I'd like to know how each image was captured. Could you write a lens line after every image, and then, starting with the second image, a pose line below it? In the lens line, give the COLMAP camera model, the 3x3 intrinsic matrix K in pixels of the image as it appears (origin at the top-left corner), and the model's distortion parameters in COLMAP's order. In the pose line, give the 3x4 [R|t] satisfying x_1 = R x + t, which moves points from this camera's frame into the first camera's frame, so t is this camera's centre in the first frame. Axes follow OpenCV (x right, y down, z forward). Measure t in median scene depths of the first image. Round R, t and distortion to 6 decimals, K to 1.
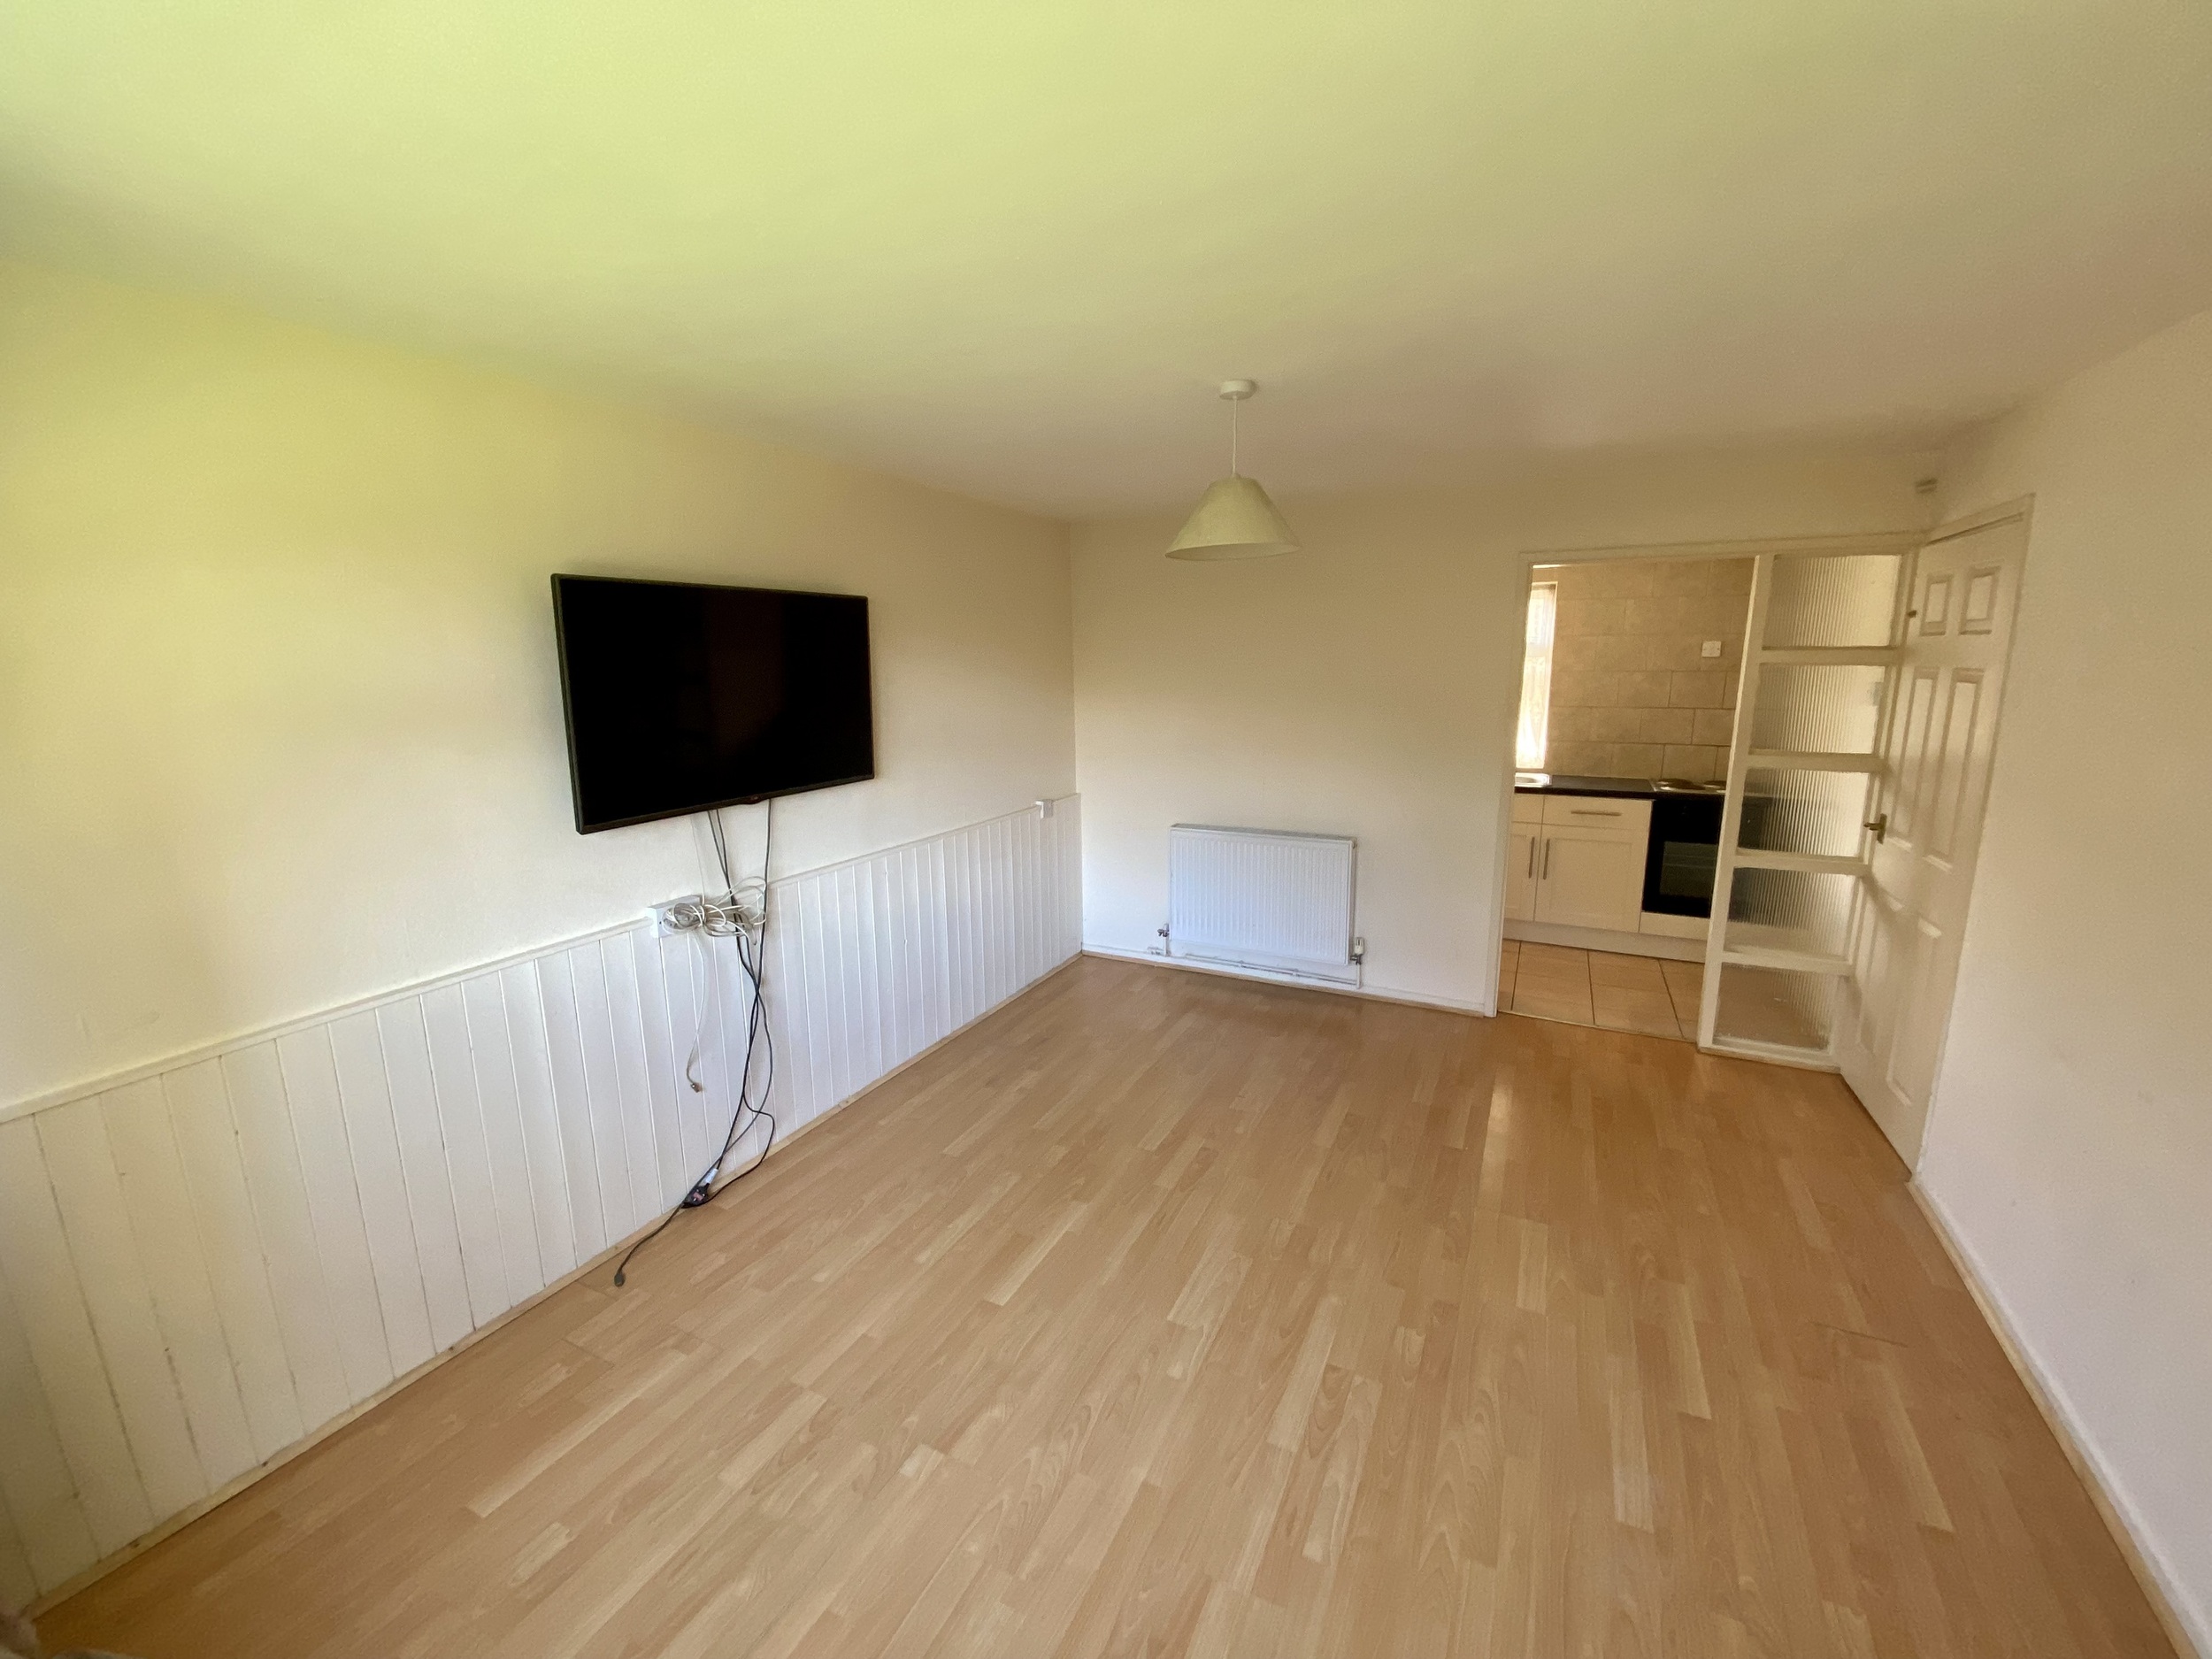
lens RADIAL K [[891.6, 0, 1106.0], [0, 891.6, 829.5], [0, 0, 1]] dist [0.000435, -0.016193]
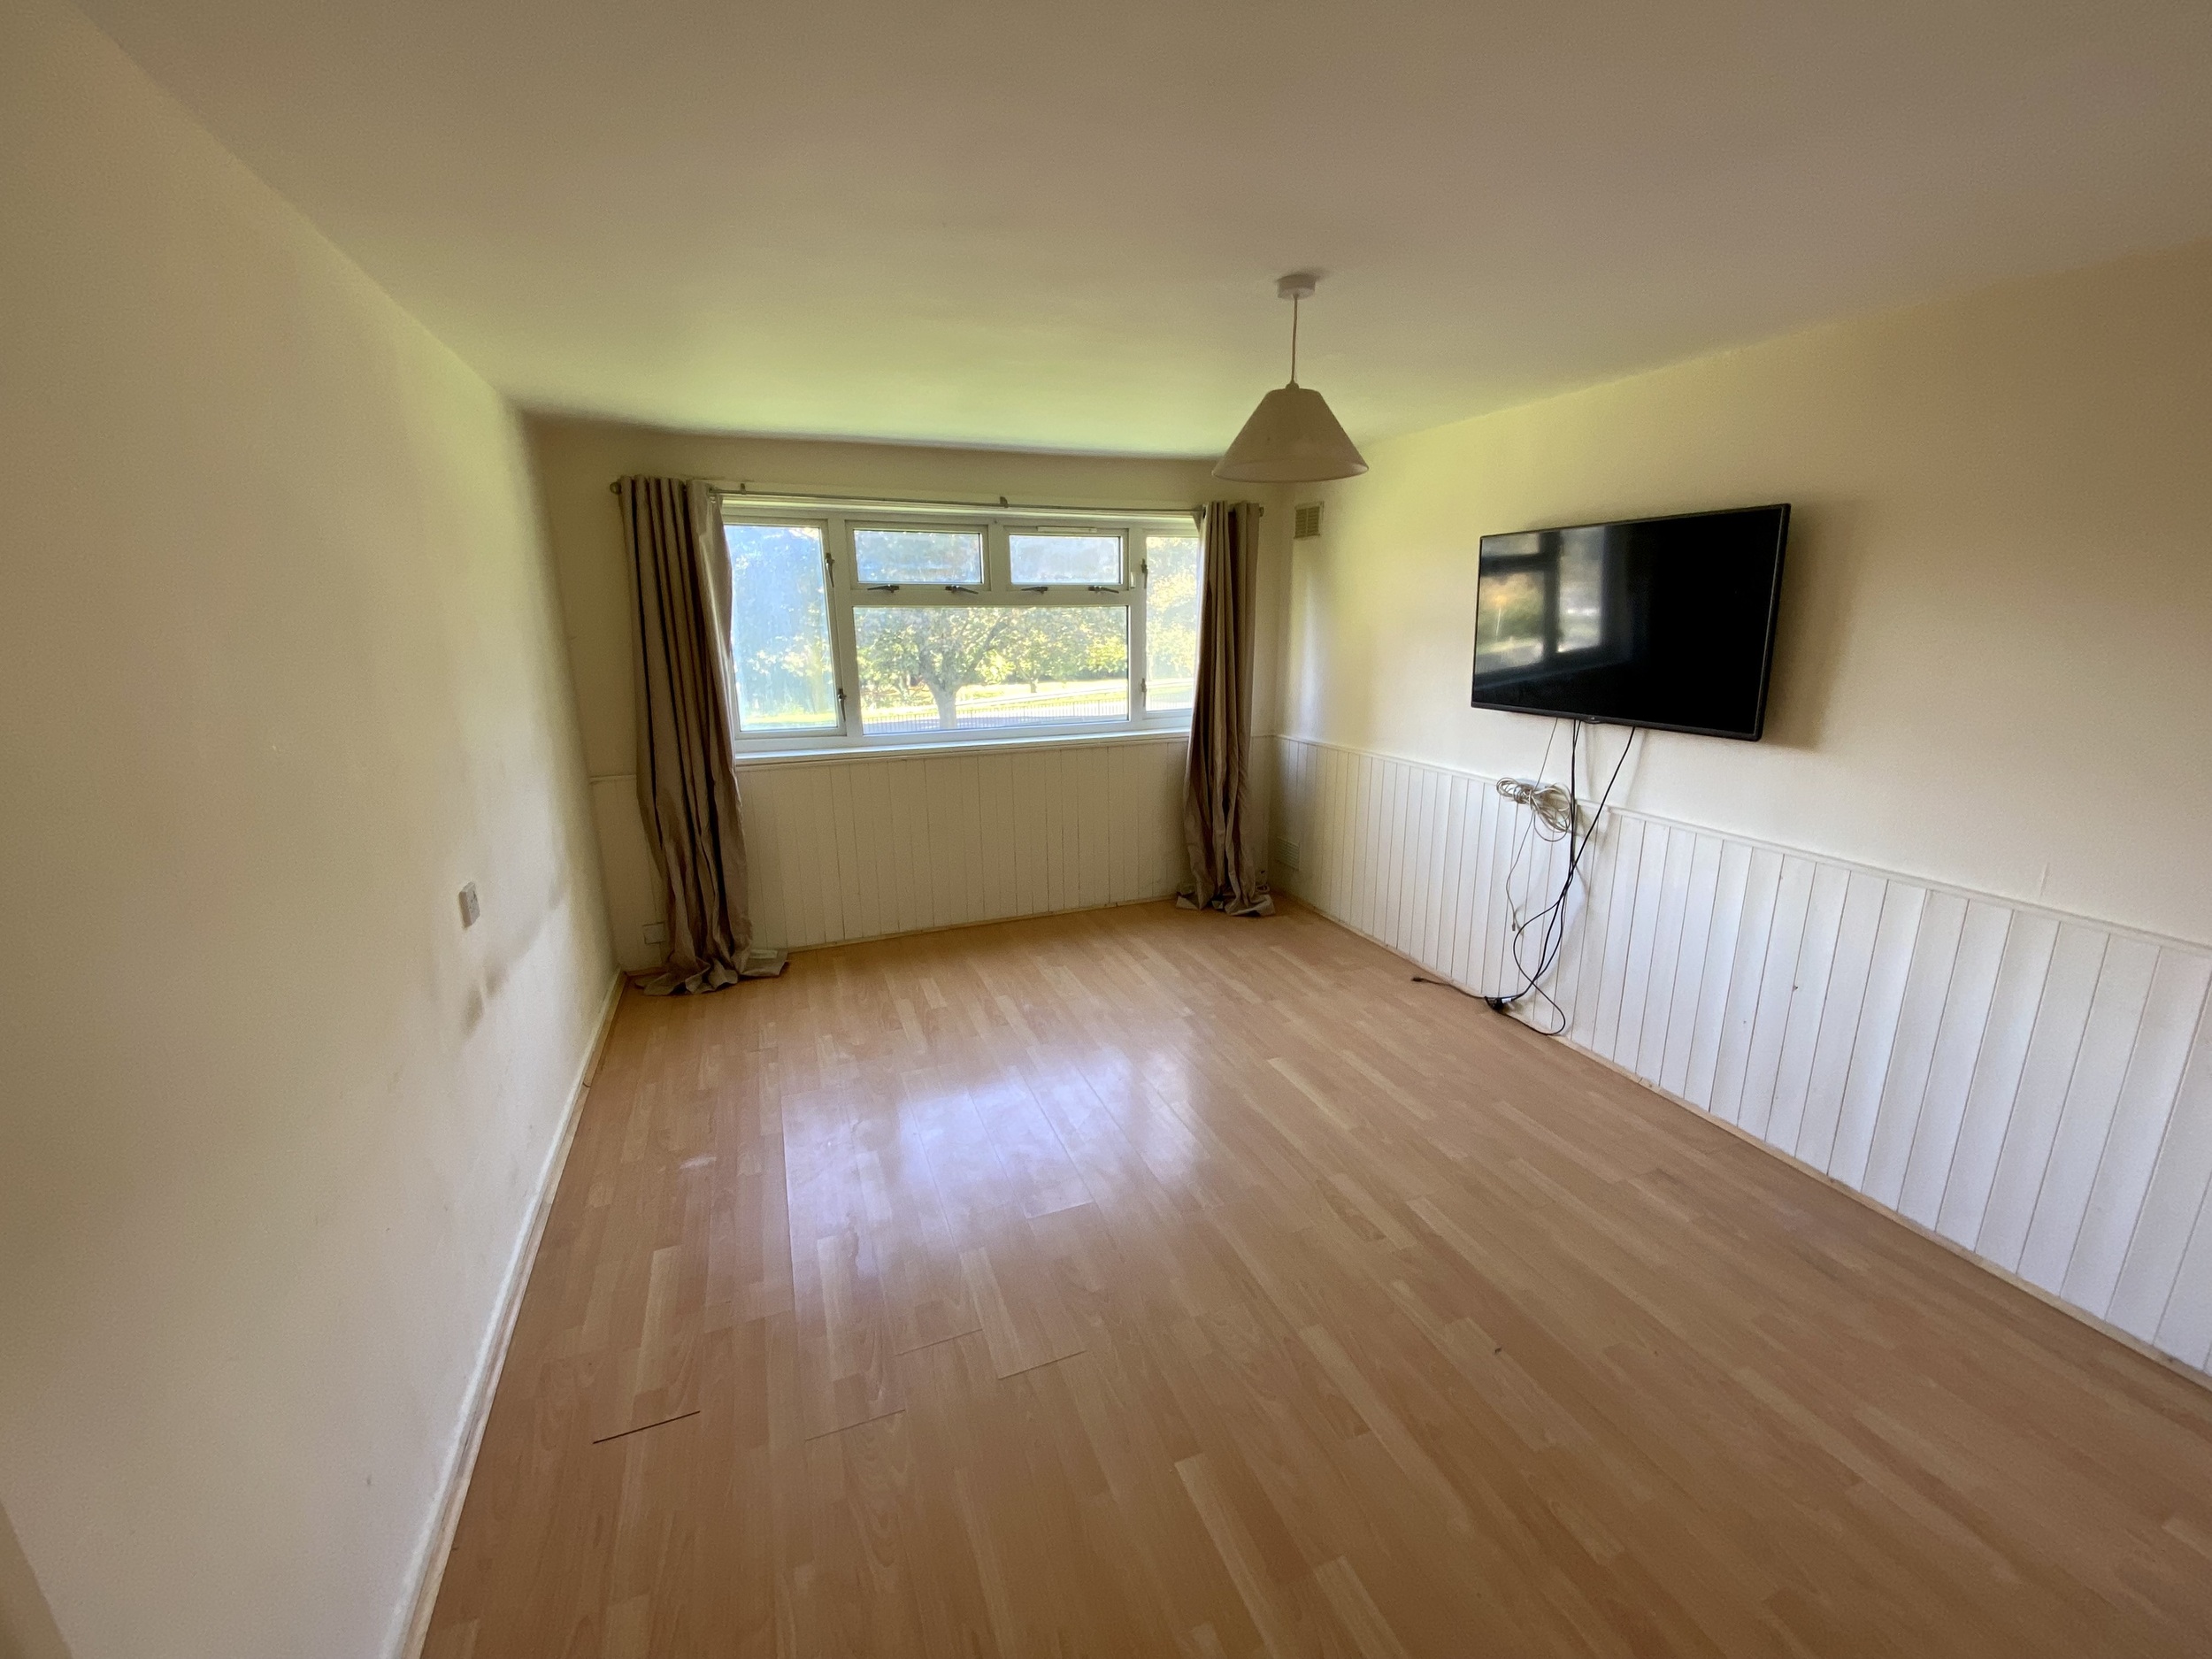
lens RADIAL K [[891.6, 0, 1106.0], [0, 891.6, 829.5], [0, 0, 1]] dist [0.000435, -0.016193]
pose [[-0.677624, 0.195238, -0.709019, 0.852443], [-0.120624, 0.921551, 0.369045, -0.254916], [0.725448, 0.335598, -0.600915, 1.326868]]
